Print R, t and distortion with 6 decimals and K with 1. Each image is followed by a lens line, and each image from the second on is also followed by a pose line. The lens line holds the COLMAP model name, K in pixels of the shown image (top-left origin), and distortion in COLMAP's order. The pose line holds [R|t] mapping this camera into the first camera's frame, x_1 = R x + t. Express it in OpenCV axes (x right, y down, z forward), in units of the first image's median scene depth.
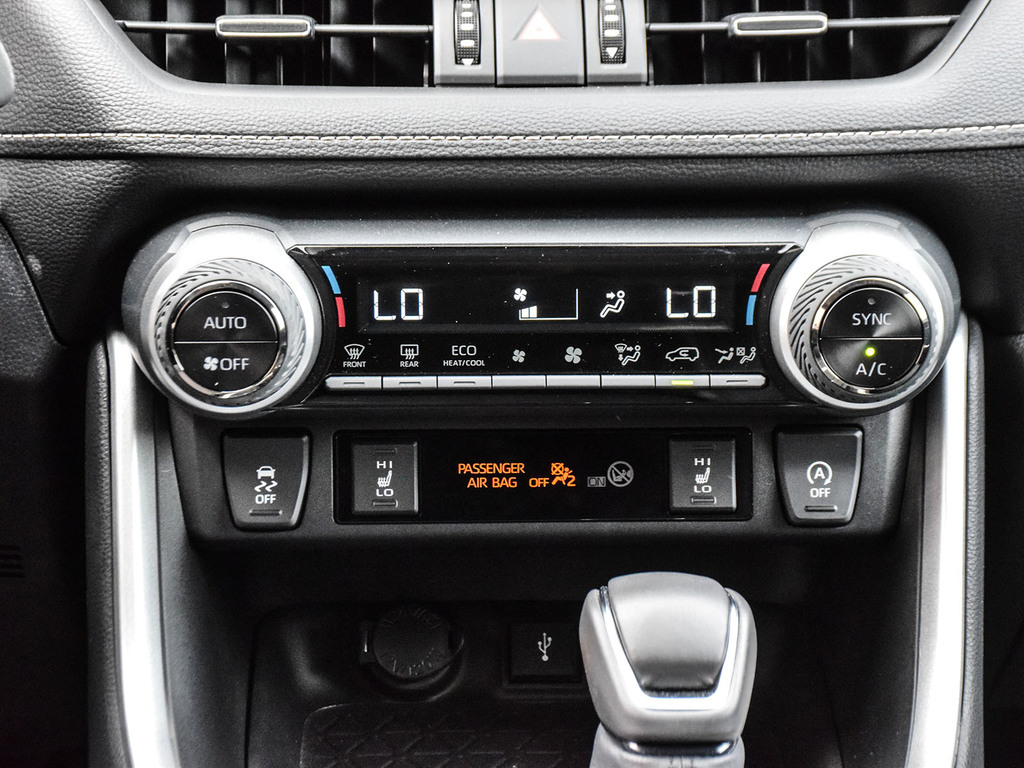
lens RADIAL K [[2771.8, 0, 512.0], [0, 2771.8, 384.0], [0, 0, 1]] dist [-0.004189, 0.000000]
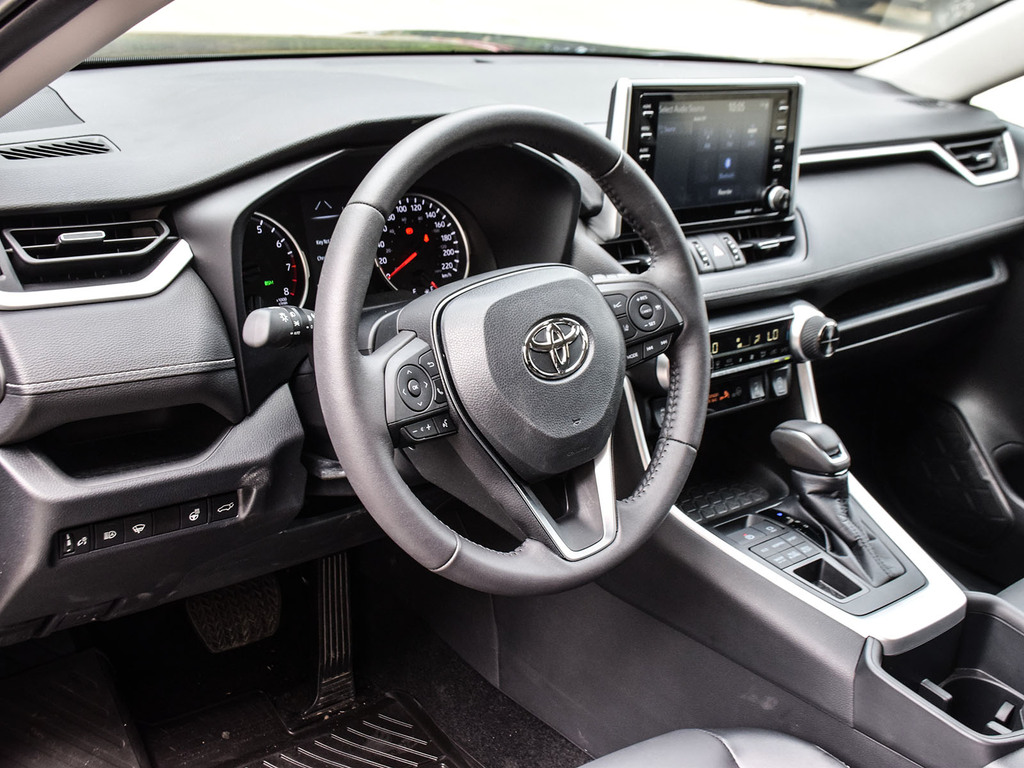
lens RADIAL K [[1165.2, 0, 511.9], [0, 1165.2, 384.2], [0, 0, 1]] dist [-0.000569, 0.000000]
pose [[0.759226, -0.155139, 0.632066, -1.017410], [0.091212, 0.986953, 0.132682, -0.178889], [-0.644403, -0.043084, 0.763471, 0.167155]]
